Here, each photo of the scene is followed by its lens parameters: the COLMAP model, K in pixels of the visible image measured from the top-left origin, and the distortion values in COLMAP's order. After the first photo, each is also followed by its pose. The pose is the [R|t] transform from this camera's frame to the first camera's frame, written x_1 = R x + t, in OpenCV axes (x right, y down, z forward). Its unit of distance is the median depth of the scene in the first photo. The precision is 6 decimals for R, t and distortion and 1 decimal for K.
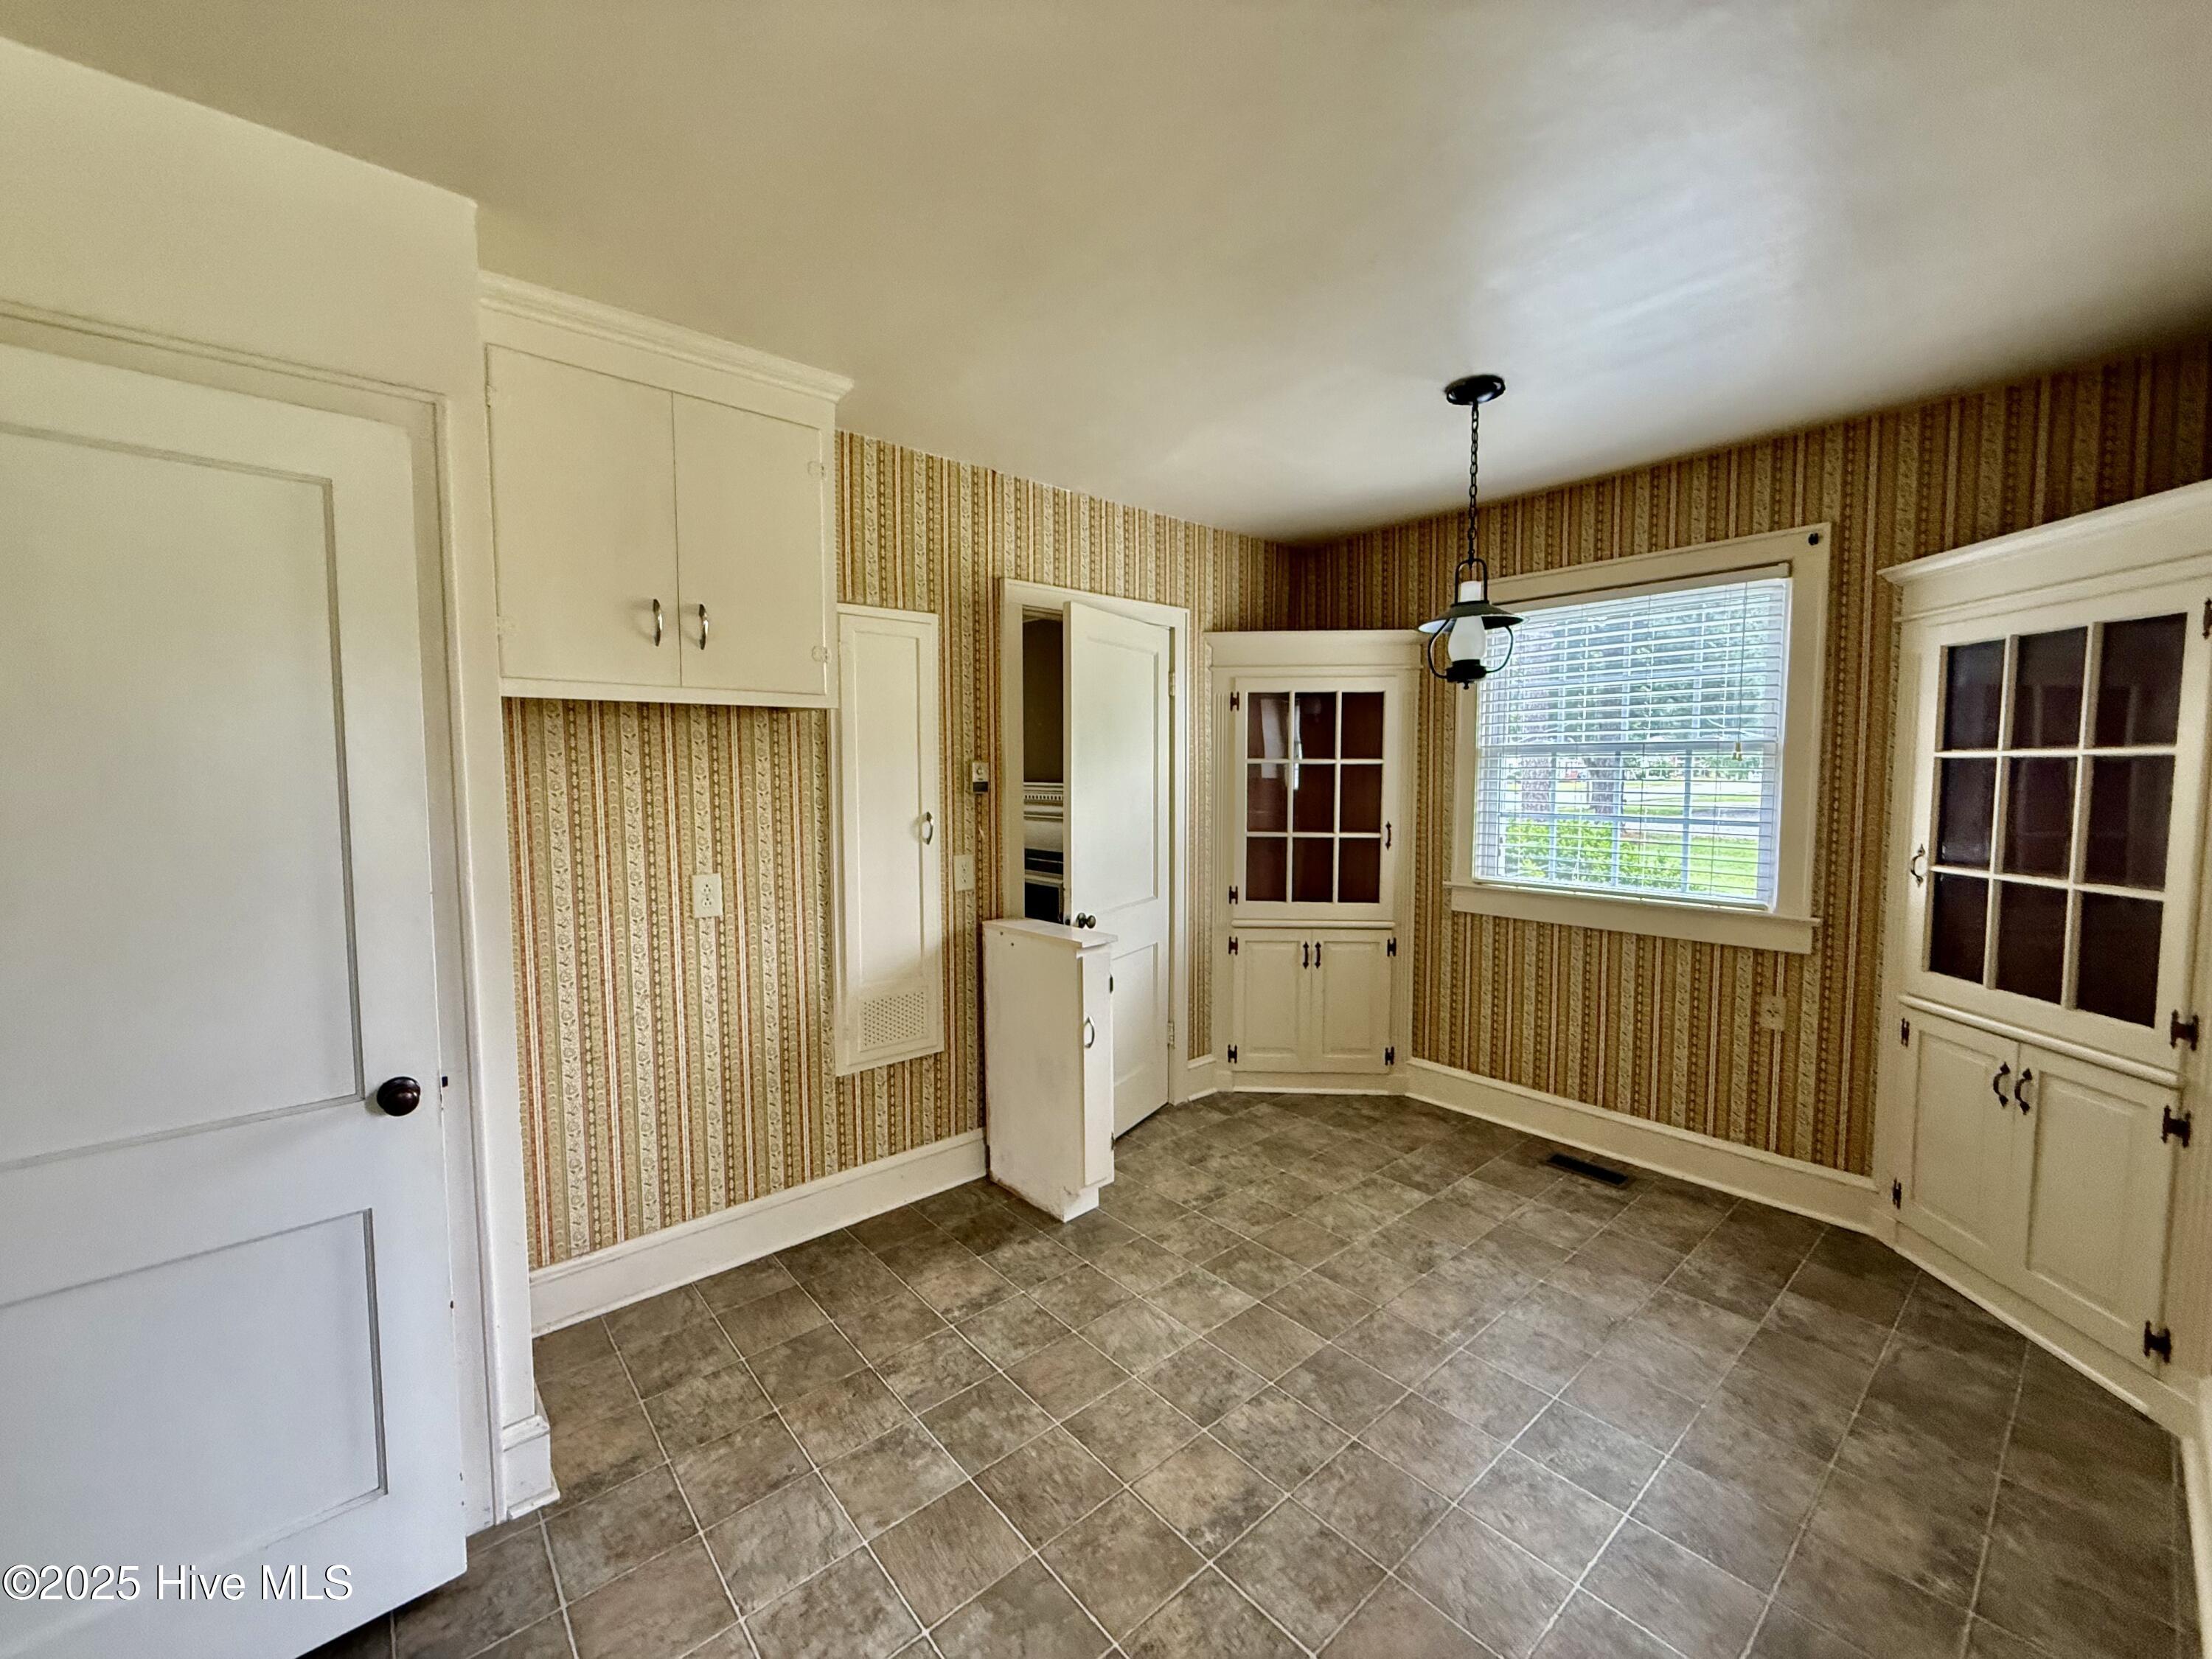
lens RADIAL K [[884.0, 0, 1099.4], [0, 884.0, 822.1], [0, 0, 1]] dist [-0.002103, 0.000414]
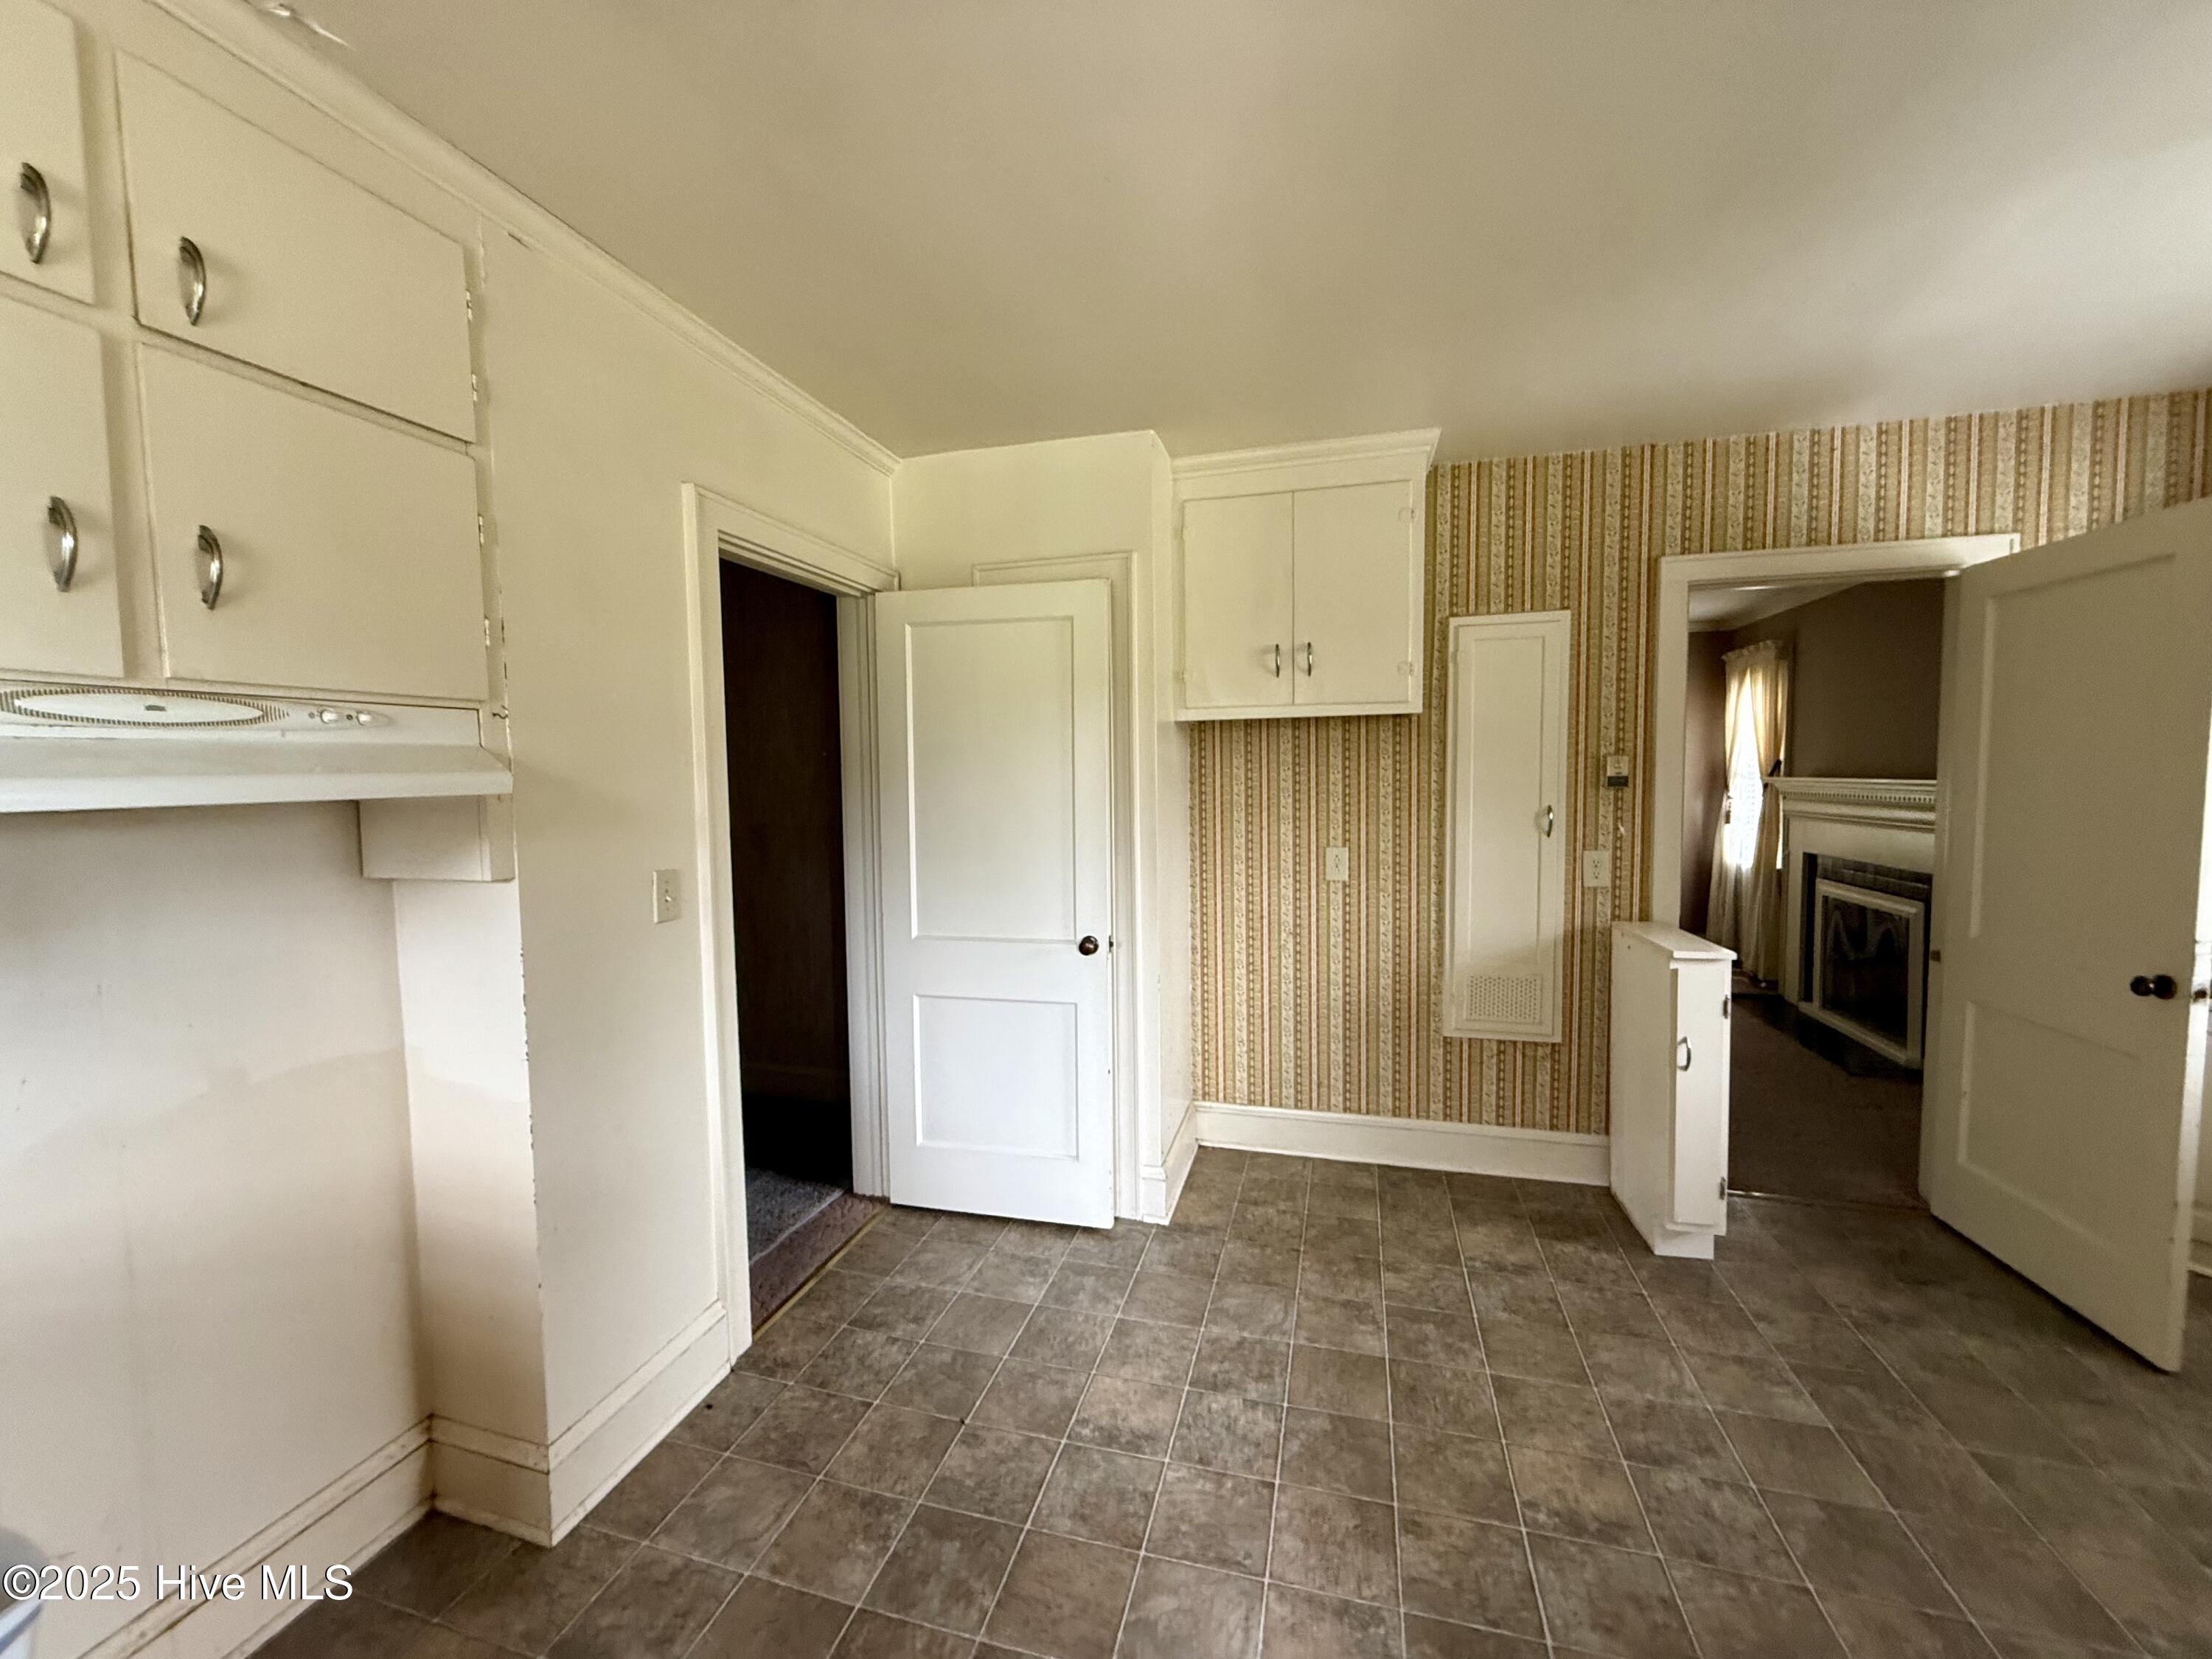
lens RADIAL K [[884.0, 0, 1094.3], [0, 884.0, 814.9], [0, 0, 1]] dist [-0.002103, 0.000414]
pose [[0.554254, 0.037476, -0.831504, 0.385797], [-0.040107, 0.999028, 0.018293, 0.002312], [0.831381, 0.023210, 0.555218, -0.007468]]
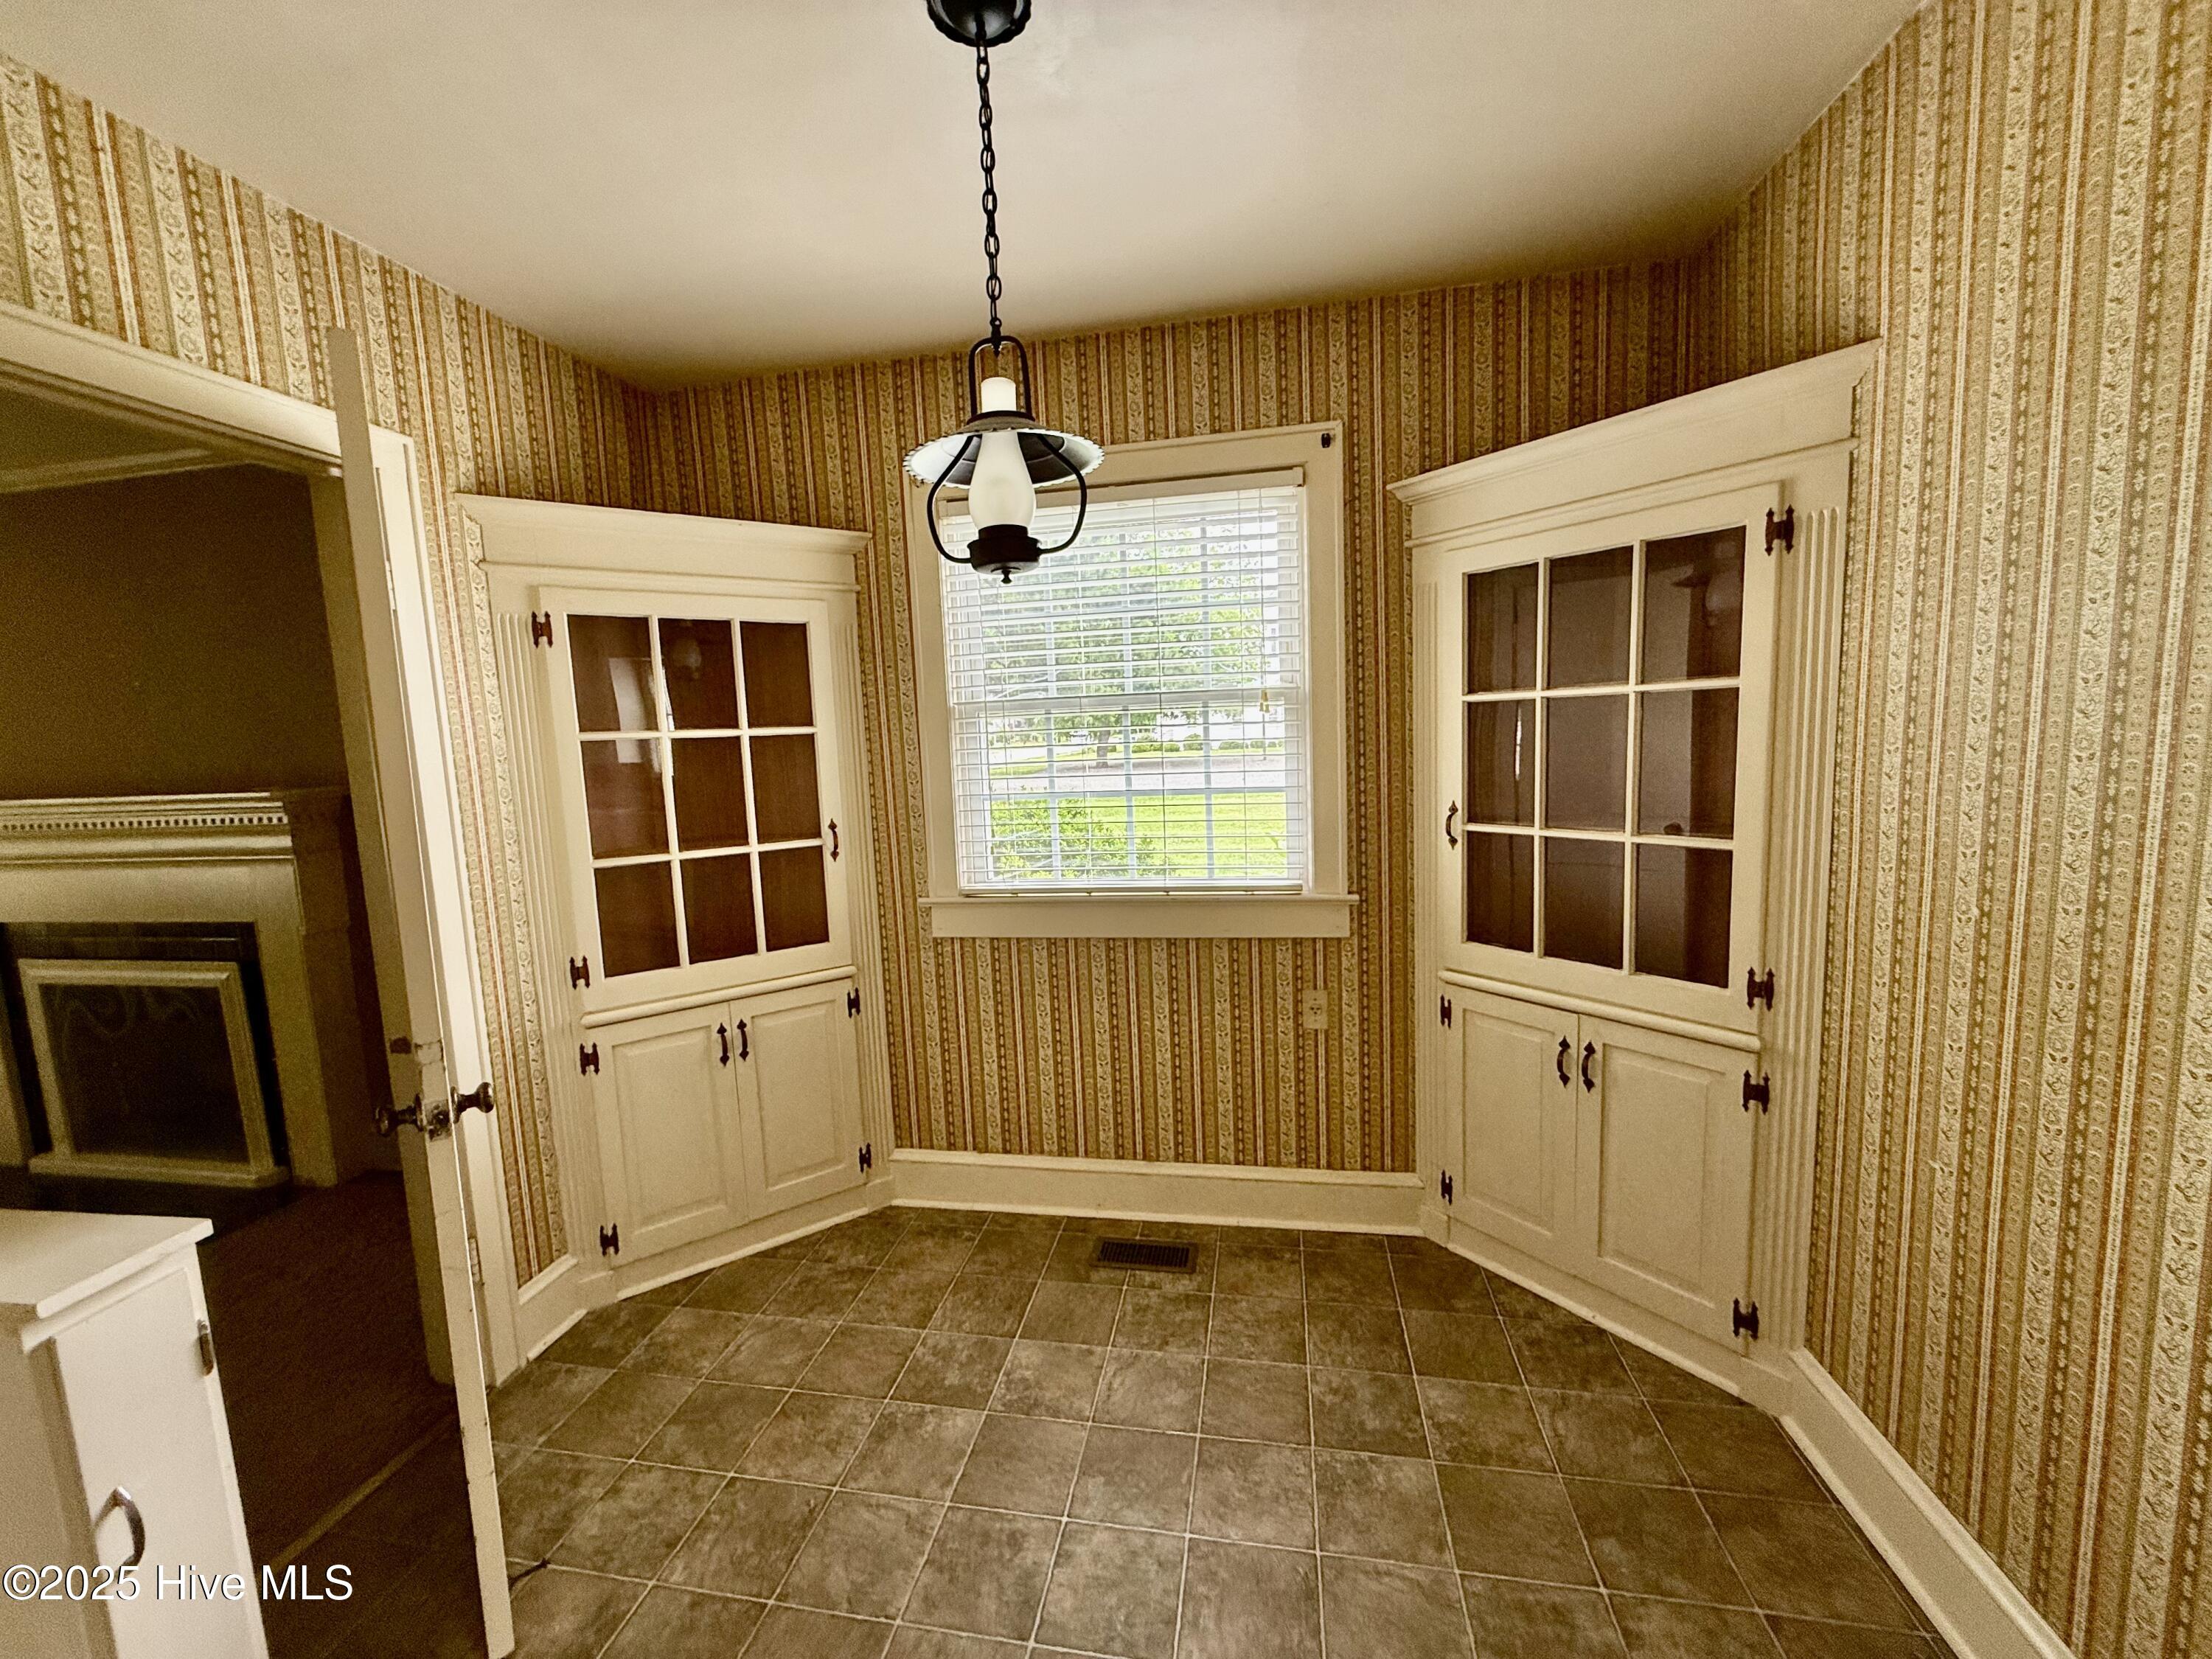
lens RADIAL K [[884.0, 0, 1102.0], [0, 884.0, 831.8], [0, 0, 1]] dist [-0.002103, 0.000414]
pose [[0.778042, -0.100478, 0.620125, 0.097636], [0.076926, 0.994936, 0.064692, -0.025998], [-0.623484, -0.002629, 0.781832, 0.481730]]
